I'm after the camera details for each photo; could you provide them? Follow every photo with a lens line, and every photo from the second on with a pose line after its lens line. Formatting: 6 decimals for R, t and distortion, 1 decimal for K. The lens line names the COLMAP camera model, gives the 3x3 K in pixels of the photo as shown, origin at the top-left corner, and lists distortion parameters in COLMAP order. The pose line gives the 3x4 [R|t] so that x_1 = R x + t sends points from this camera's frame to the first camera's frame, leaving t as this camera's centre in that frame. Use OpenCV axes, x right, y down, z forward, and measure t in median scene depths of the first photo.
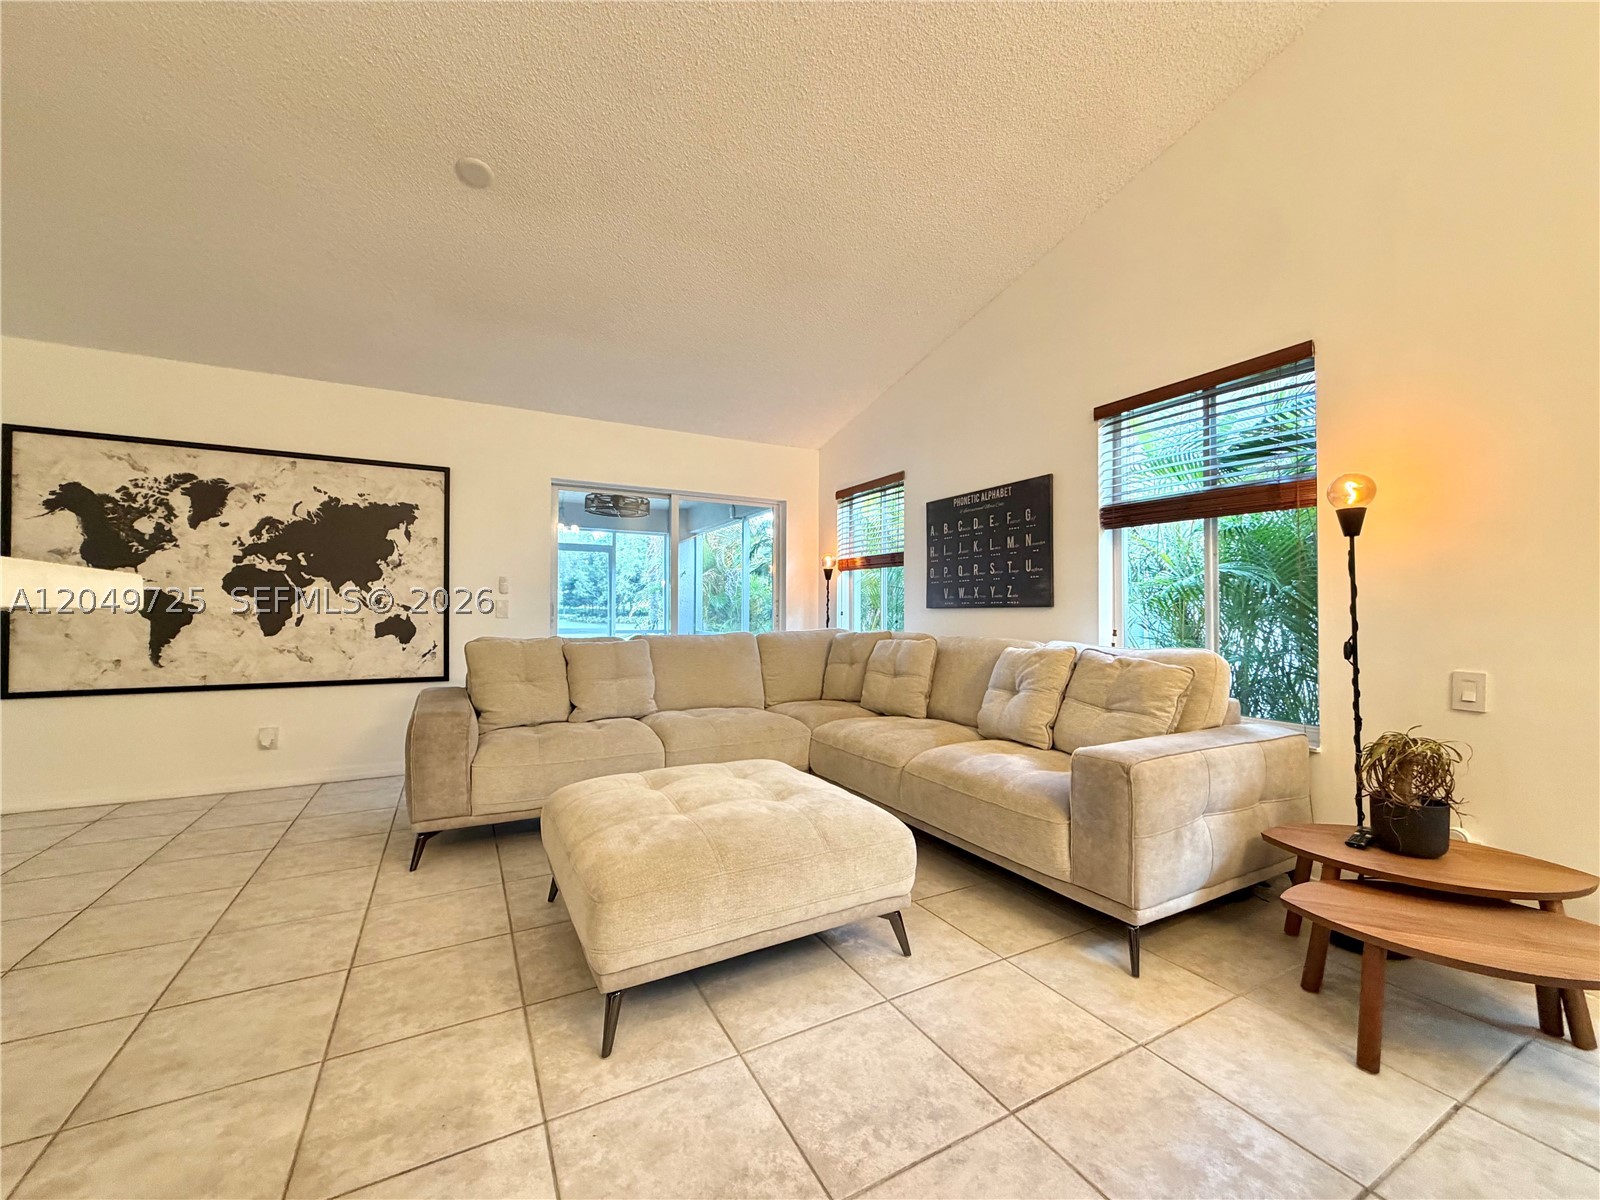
lens RADIAL K [[636.8, 0, 796.3], [0, 636.8, 601.2], [0, 0, 1]] dist [0.000713, -0.000023]
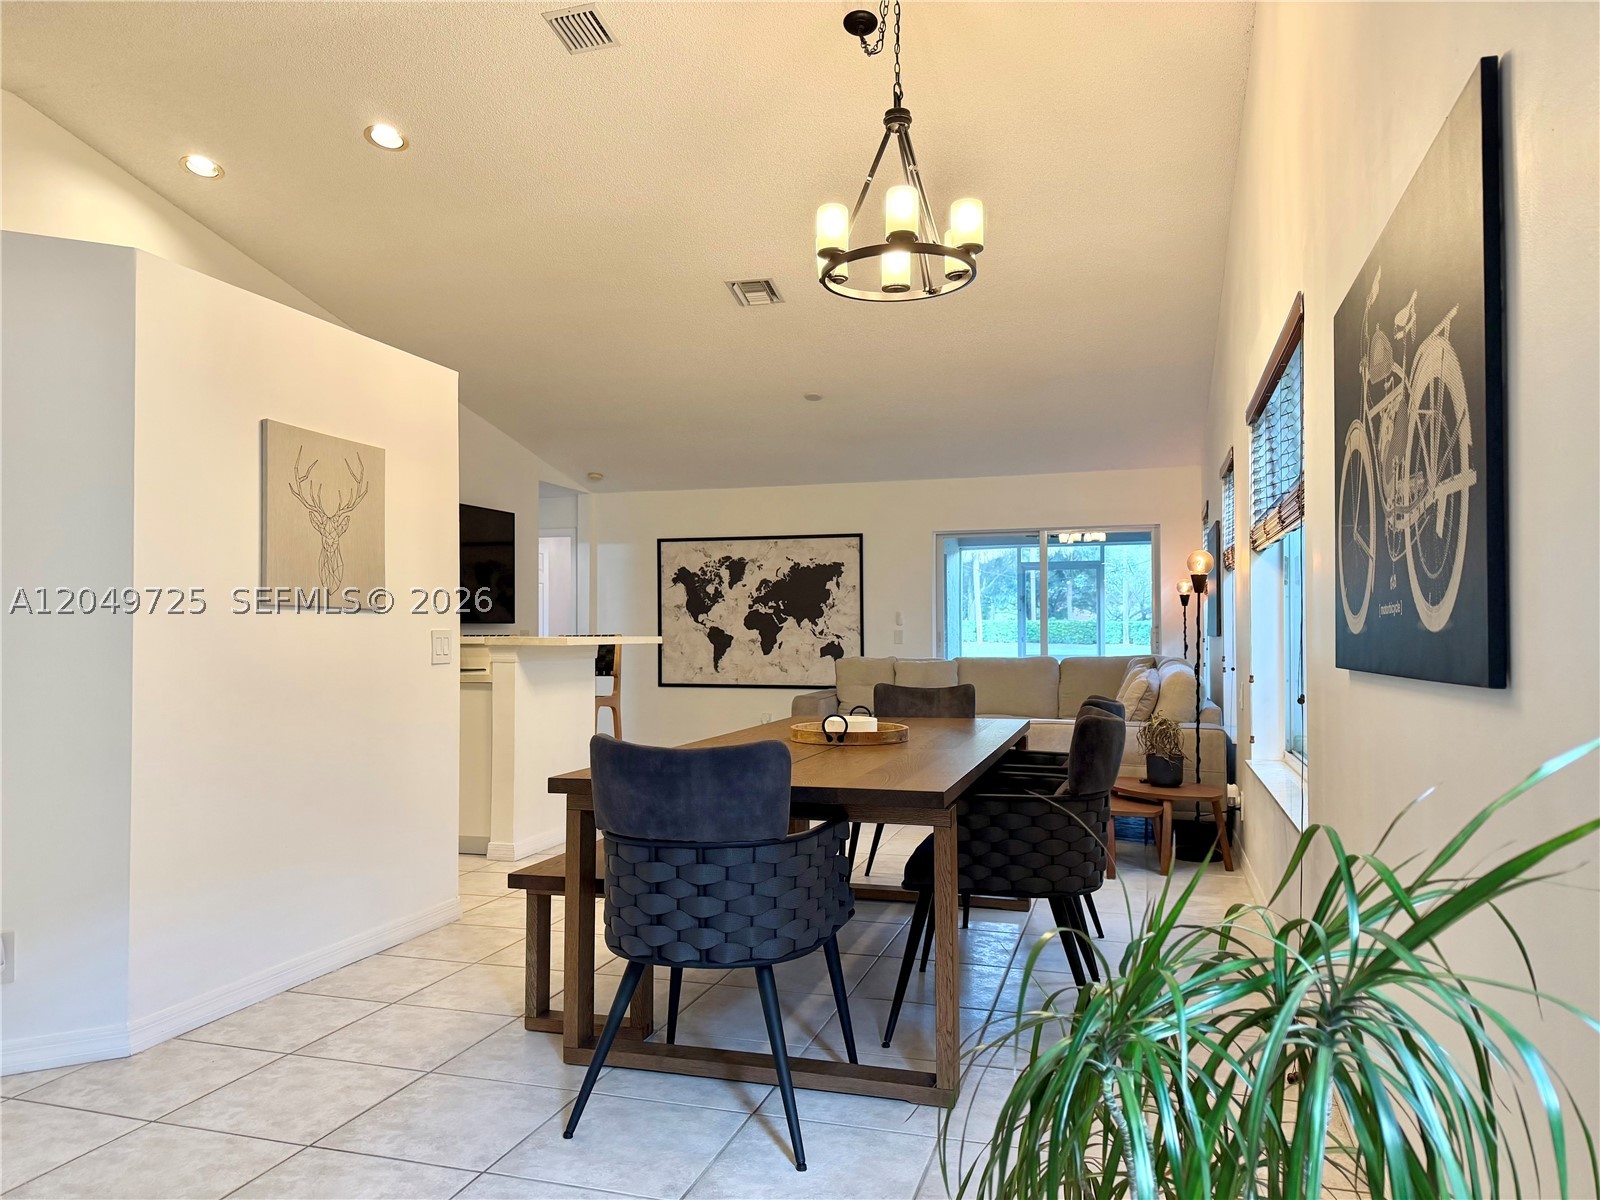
lens RADIAL K [[1123.1, 0, 796.8], [0, 1123.1, 607.7], [0, 0, 1]] dist [0.122293, -0.208170]
pose [[0.703552, -0.019188, -0.710385, 1.188039], [0.017457, 0.999800, -0.009716, -0.033244], [0.710429, -0.005565, 0.703747, -0.886734]]
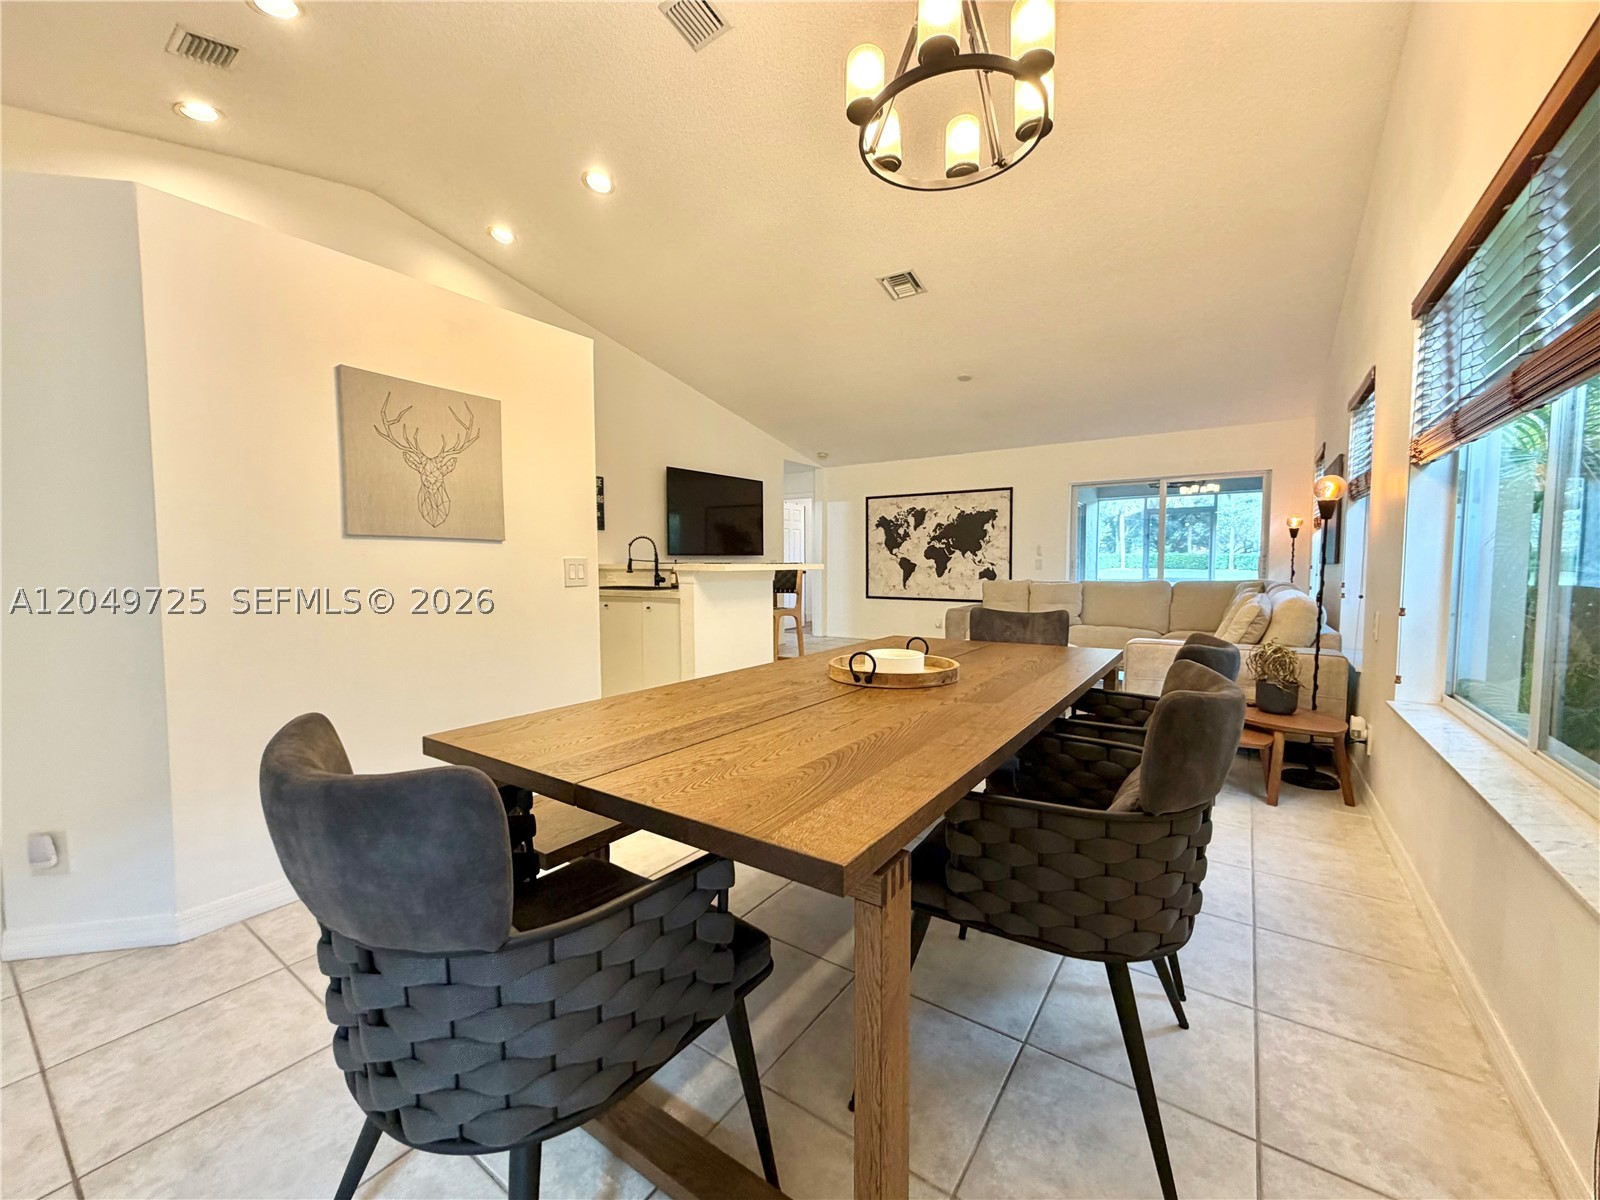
lens RADIAL K [[638.4, 0, 796.7], [0, 638.4, 600.6], [0, 0, 1]] dist [-0.000124, -0.000131]
pose [[0.450031, 0.049972, -0.891614, 0.925714], [0.021125, 0.997558, 0.066573, -0.022450], [0.892763, -0.048796, 0.447876, -0.435700]]
